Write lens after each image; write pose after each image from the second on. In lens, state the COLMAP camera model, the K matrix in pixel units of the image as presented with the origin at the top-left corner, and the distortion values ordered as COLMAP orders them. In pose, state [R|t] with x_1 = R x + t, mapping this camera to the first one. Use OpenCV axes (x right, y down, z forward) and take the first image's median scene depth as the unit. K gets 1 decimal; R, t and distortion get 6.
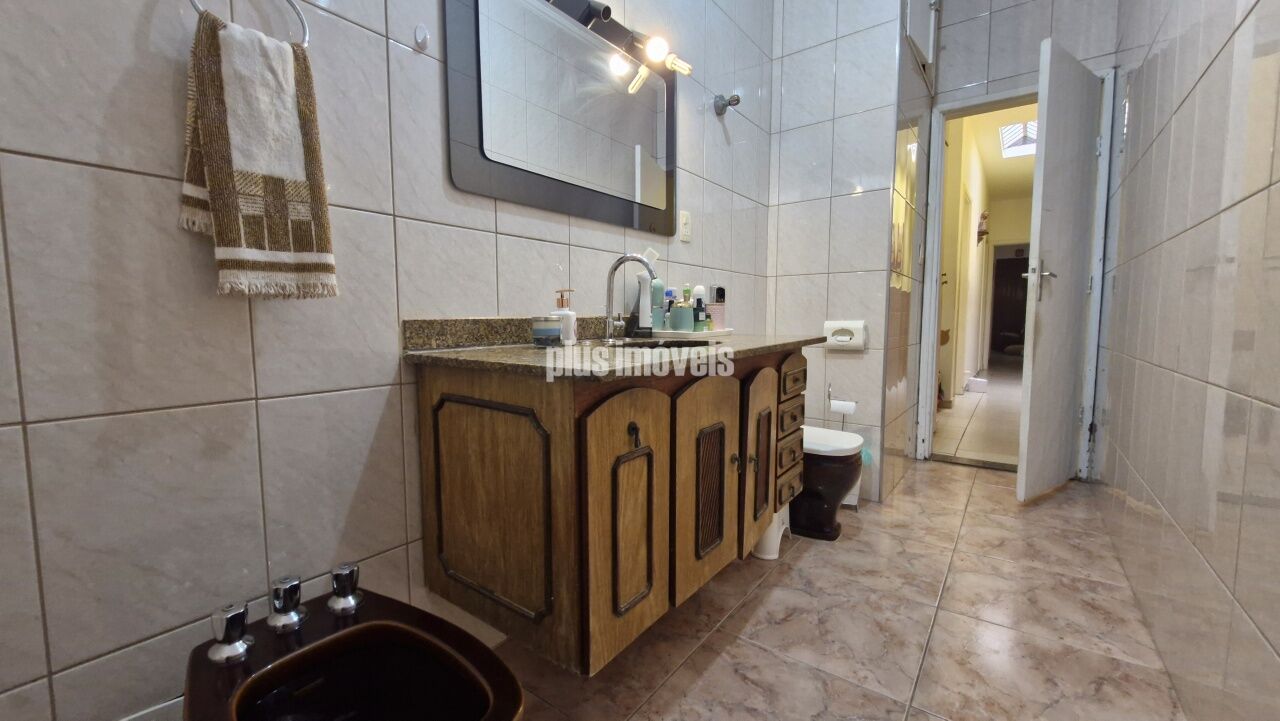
lens RADIAL K [[496.3, 0, 638.2], [0, 496.3, 356.0], [0, 0, 1]] dist [-0.007488, 0.000008]
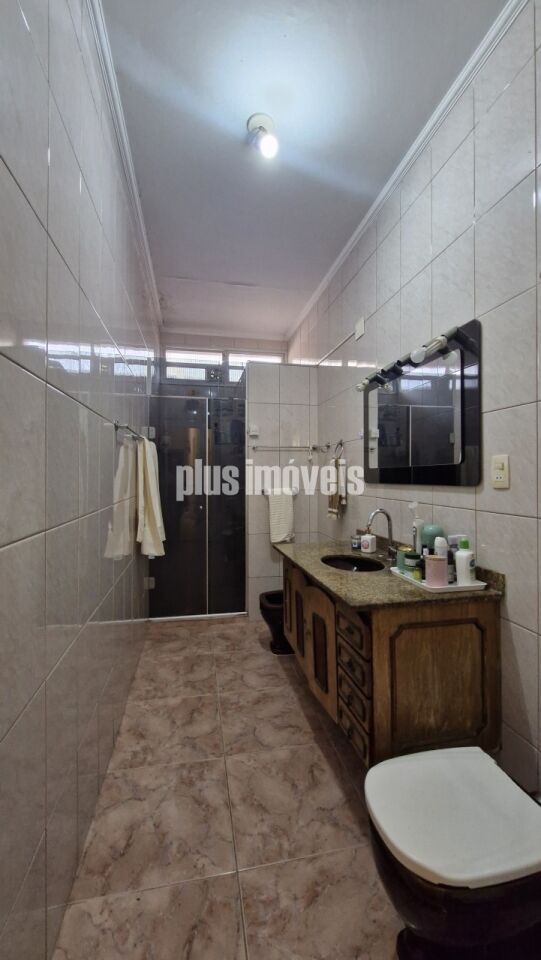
lens RADIAL K [[383.1, 0, 269.2], [0, 383.1, 476.1], [0, 0, 1]] dist [0.000691, 0.000077]
pose [[-0.660165, 0.010013, -0.751054, 1.315282], [-0.051553, 0.996949, 0.058606, -0.411244], [0.749350, 0.077409, -0.657635, 1.723032]]
